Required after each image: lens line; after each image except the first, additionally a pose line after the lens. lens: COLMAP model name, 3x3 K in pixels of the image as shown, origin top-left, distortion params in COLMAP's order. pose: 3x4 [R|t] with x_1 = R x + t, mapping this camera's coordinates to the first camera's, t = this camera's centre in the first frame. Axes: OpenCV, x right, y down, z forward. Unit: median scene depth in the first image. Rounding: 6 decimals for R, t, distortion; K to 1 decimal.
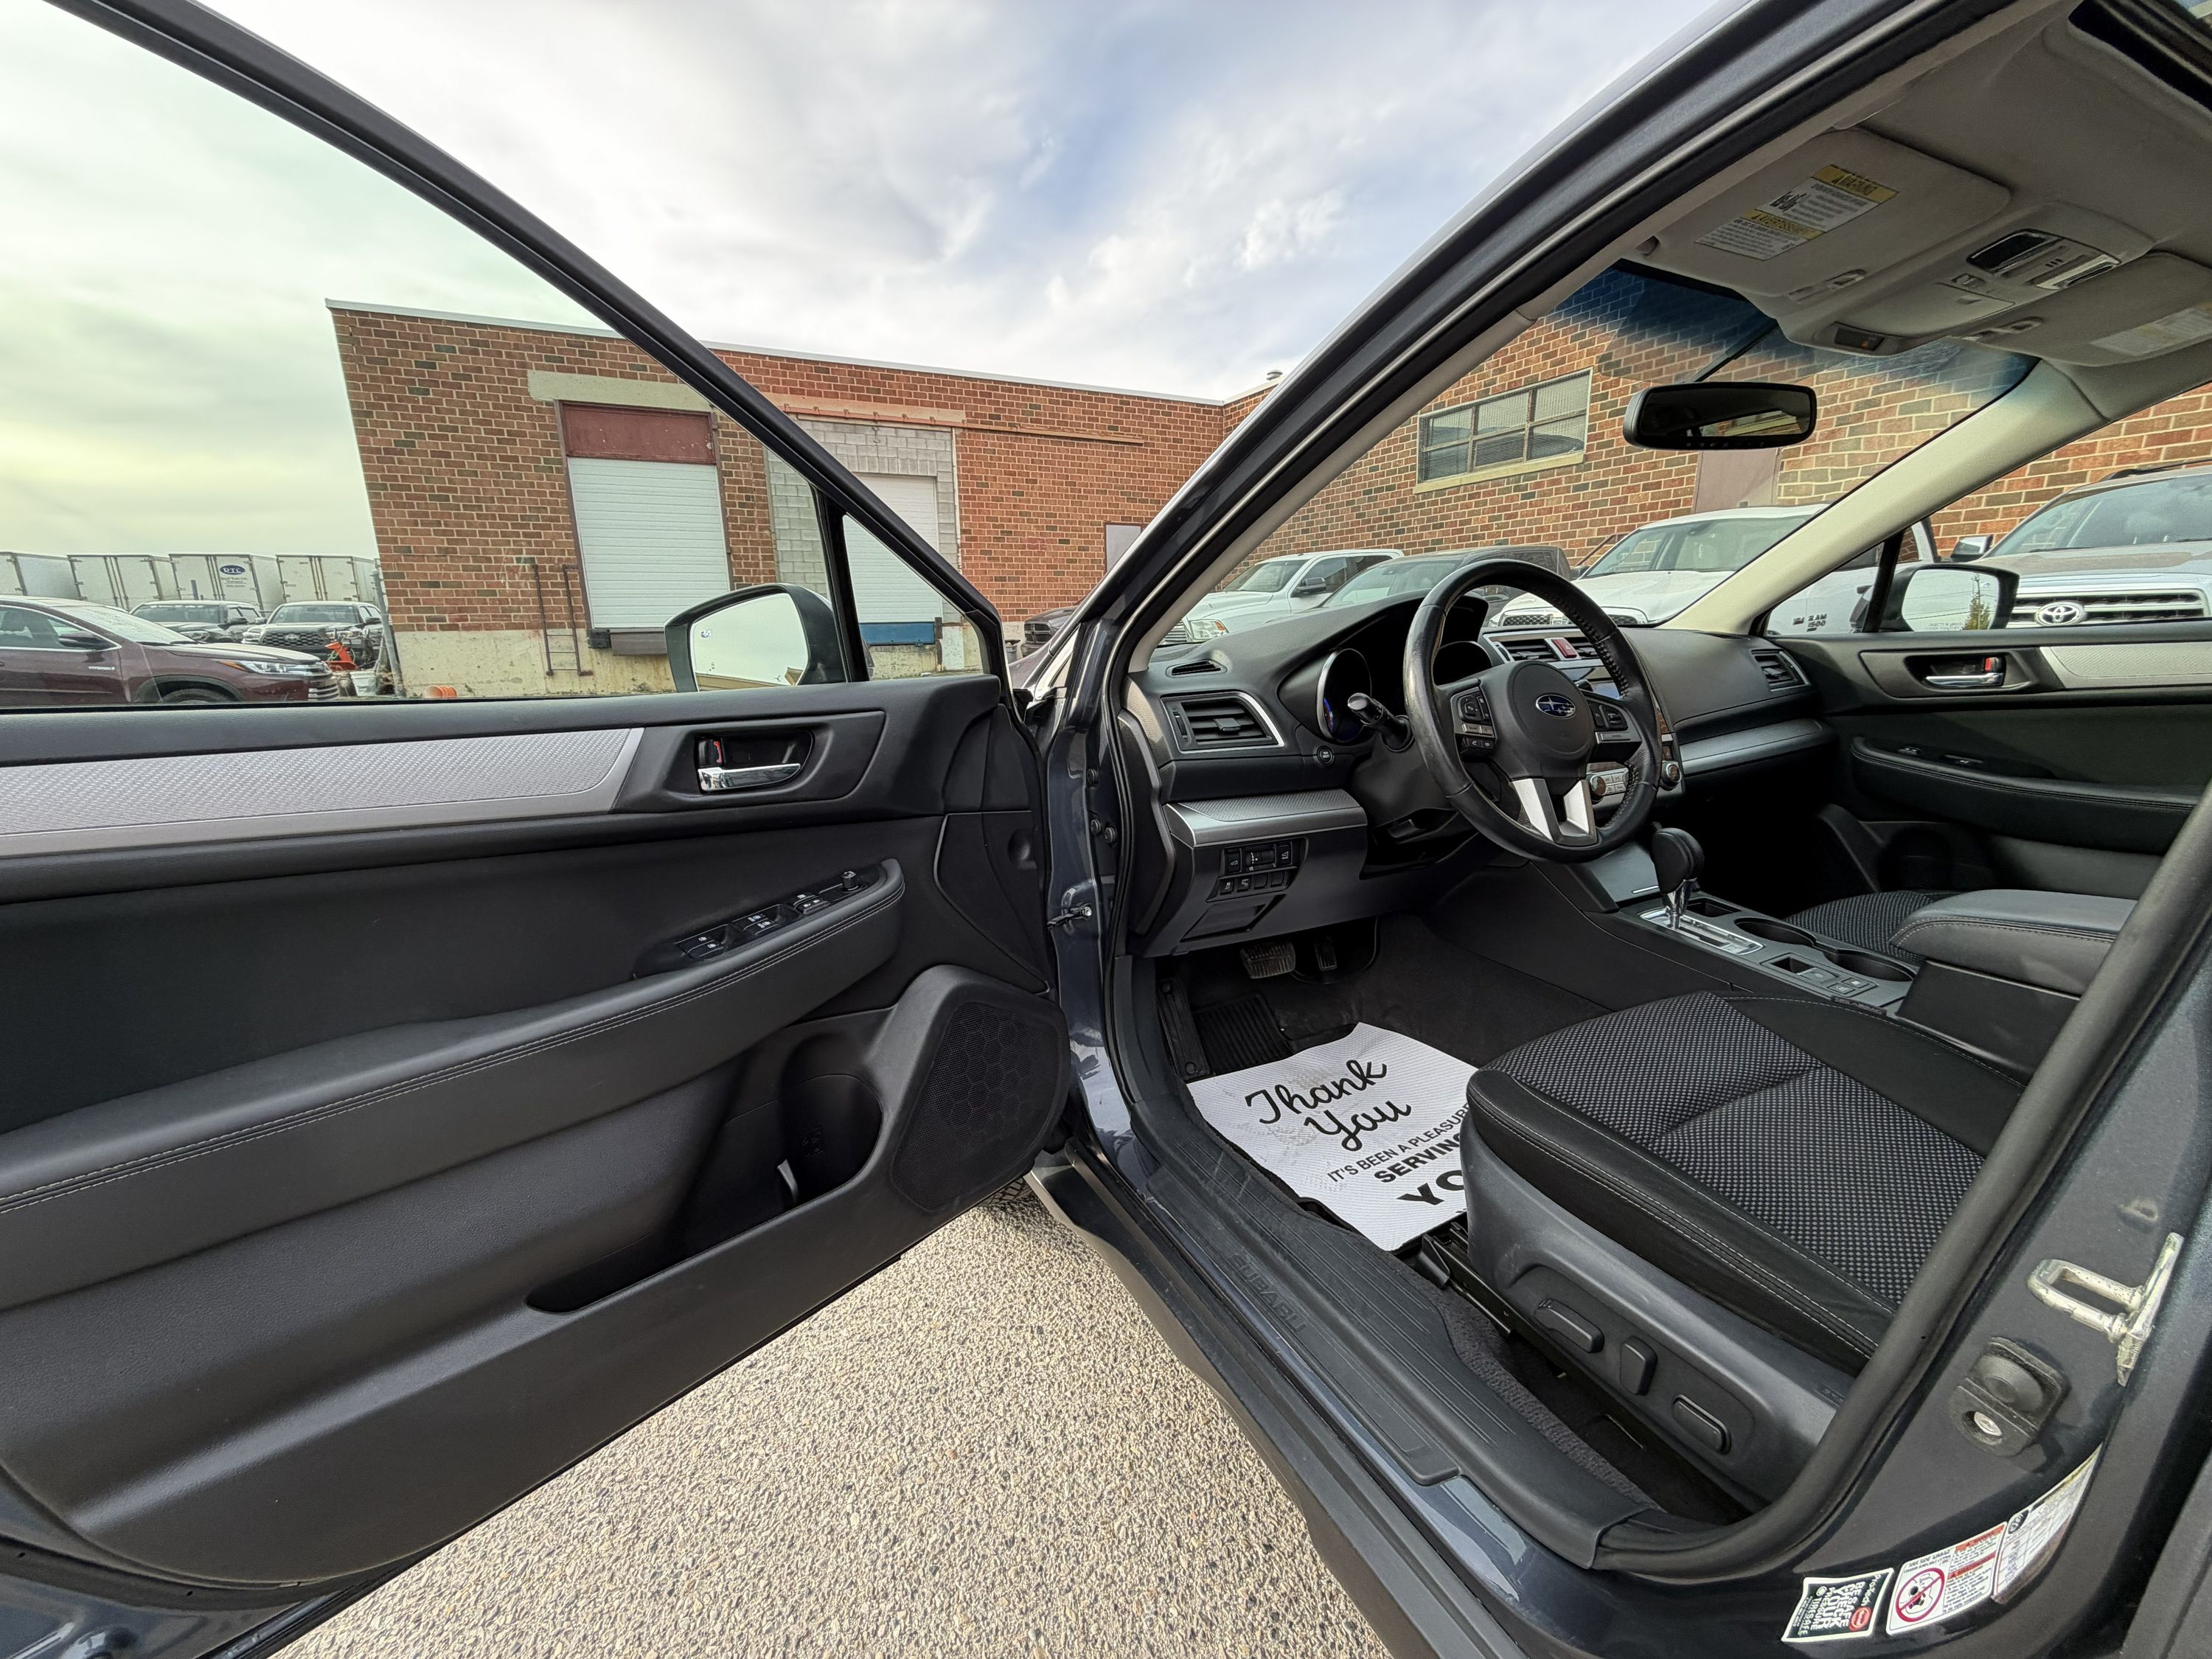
lens RADIAL K [[866.5, 0, 1102.2], [0, 866.5, 834.1], [0, 0, 1]] dist [-0.007515, -0.000083]
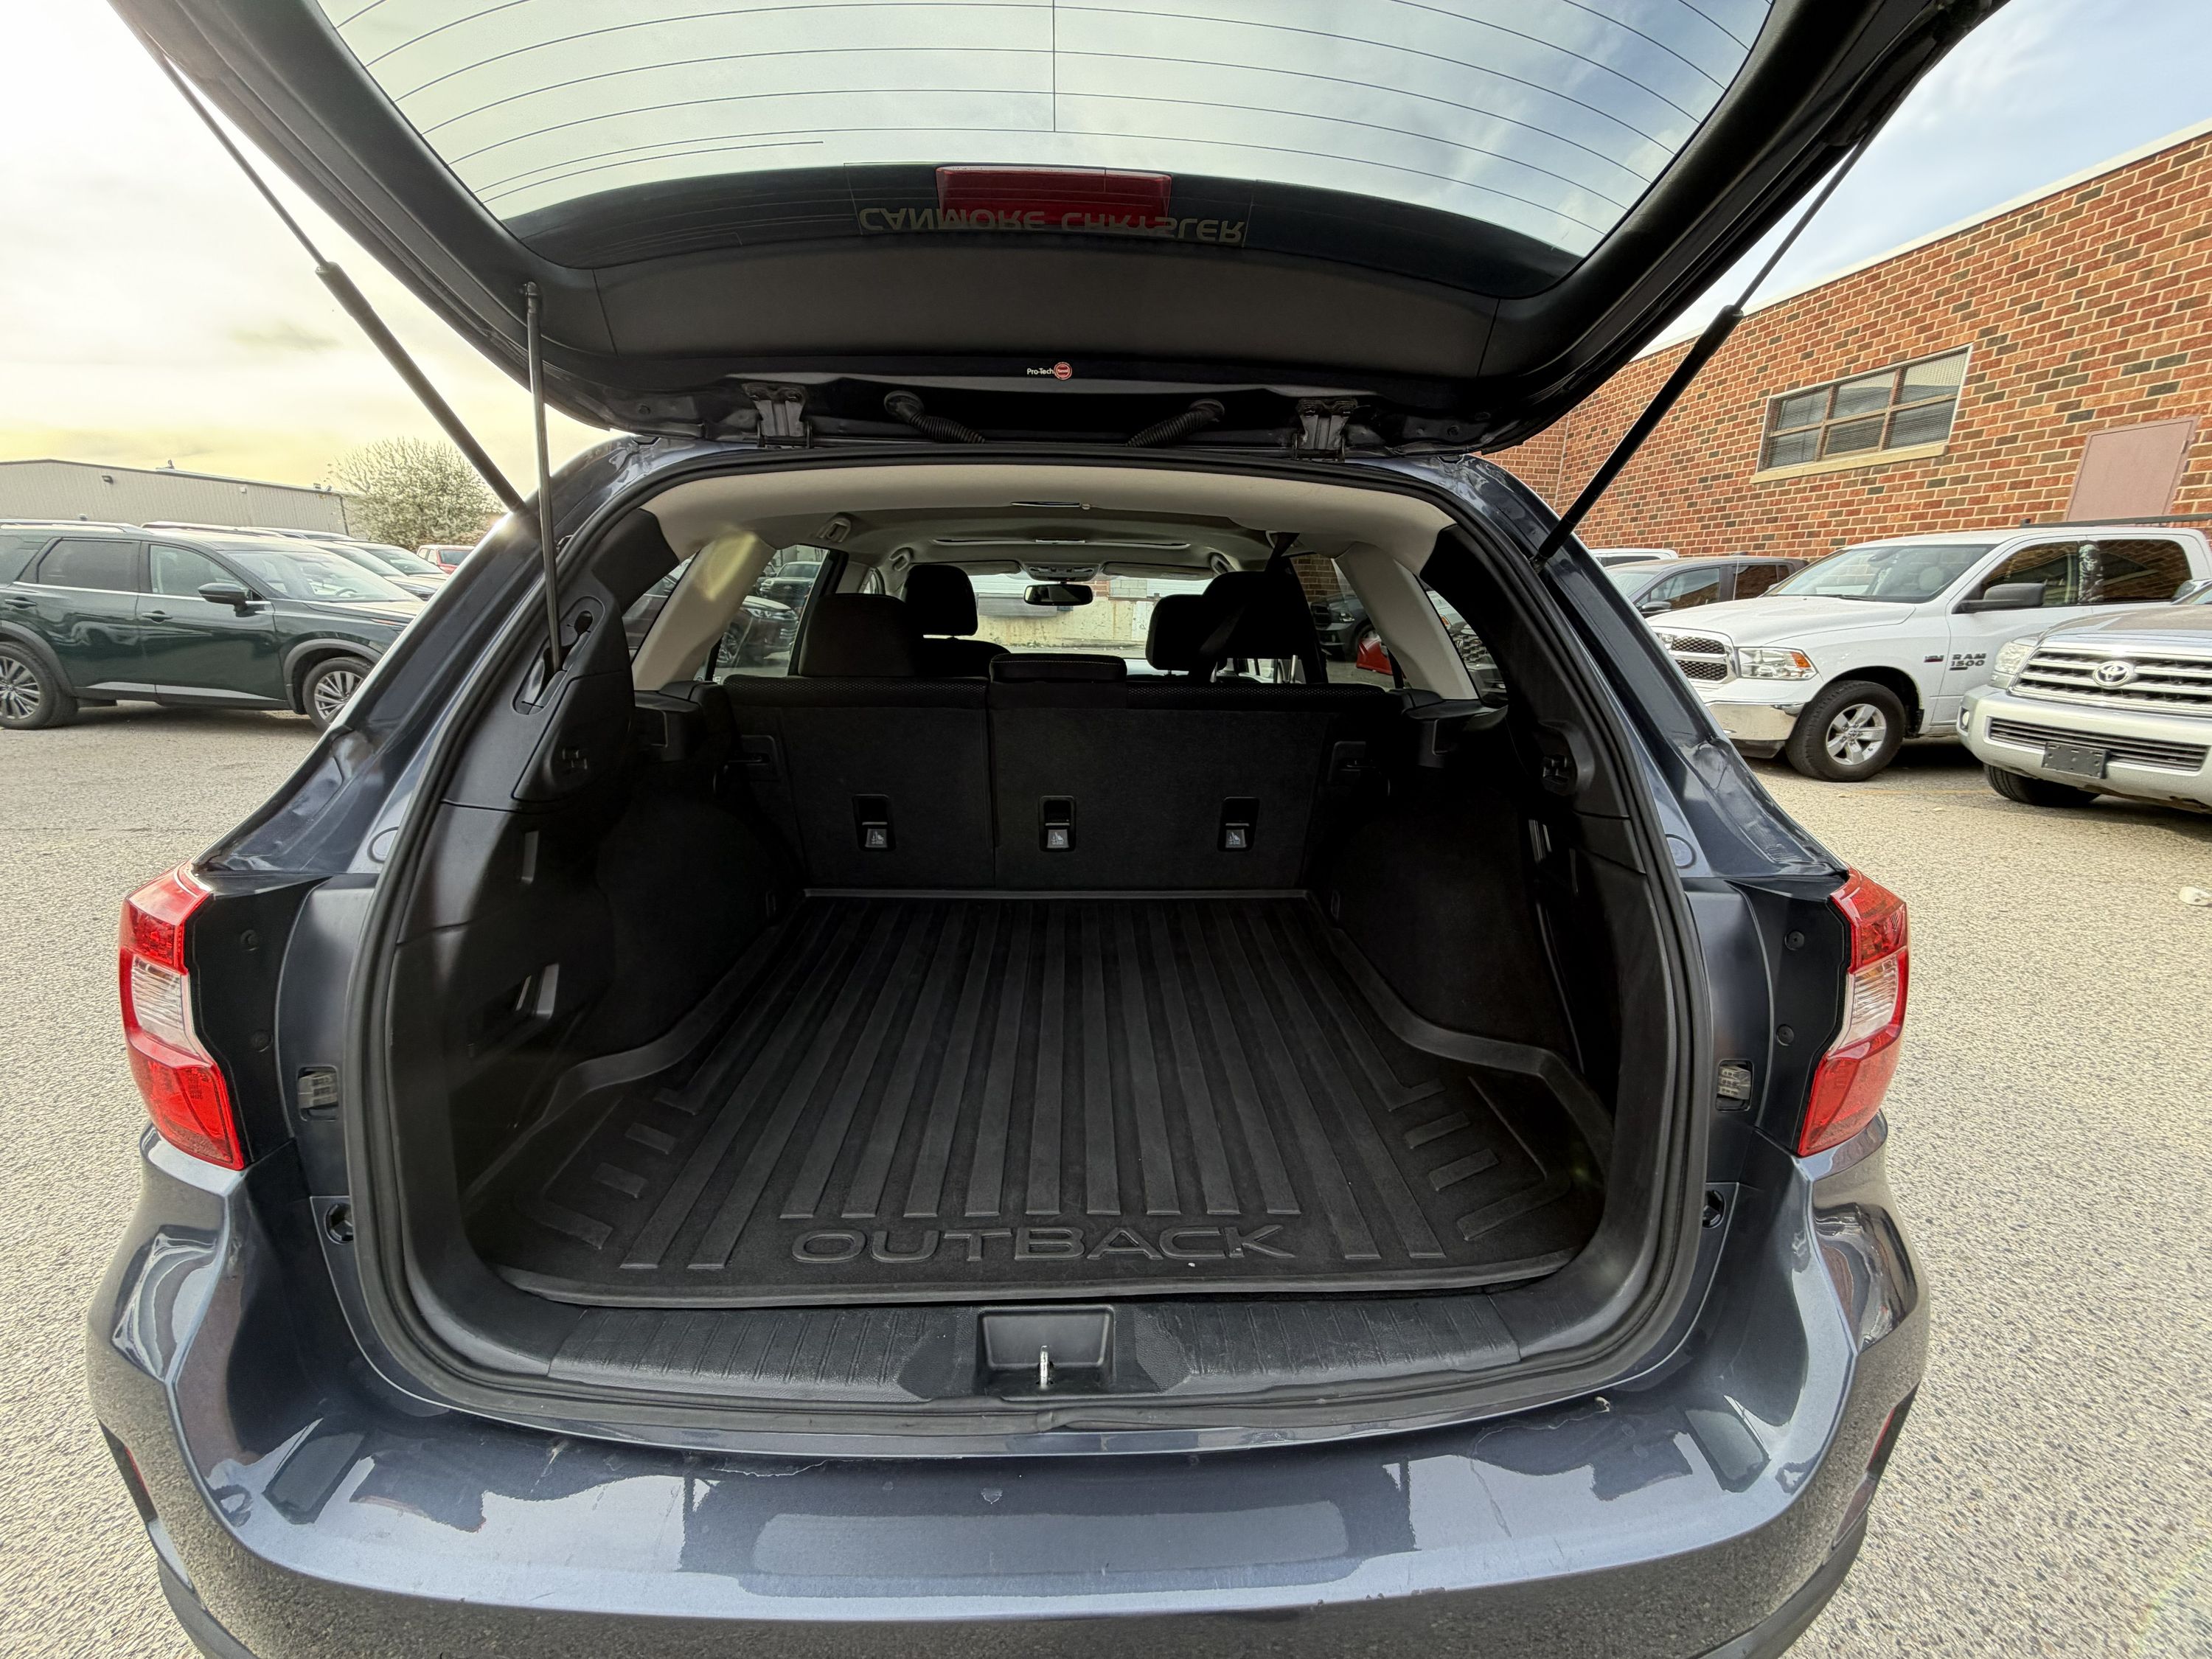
lens RADIAL K [[853.2, 0, 1112.3], [0, 853.2, 832.2], [0, 0, 1]] dist [-0.008028, -0.000716]
pose [[0.911247, 0.151709, -0.382901, 0.154993], [-0.136343, 0.988384, 0.067132, 0.003202], [0.388638, -0.008968, 0.921347, -0.099949]]
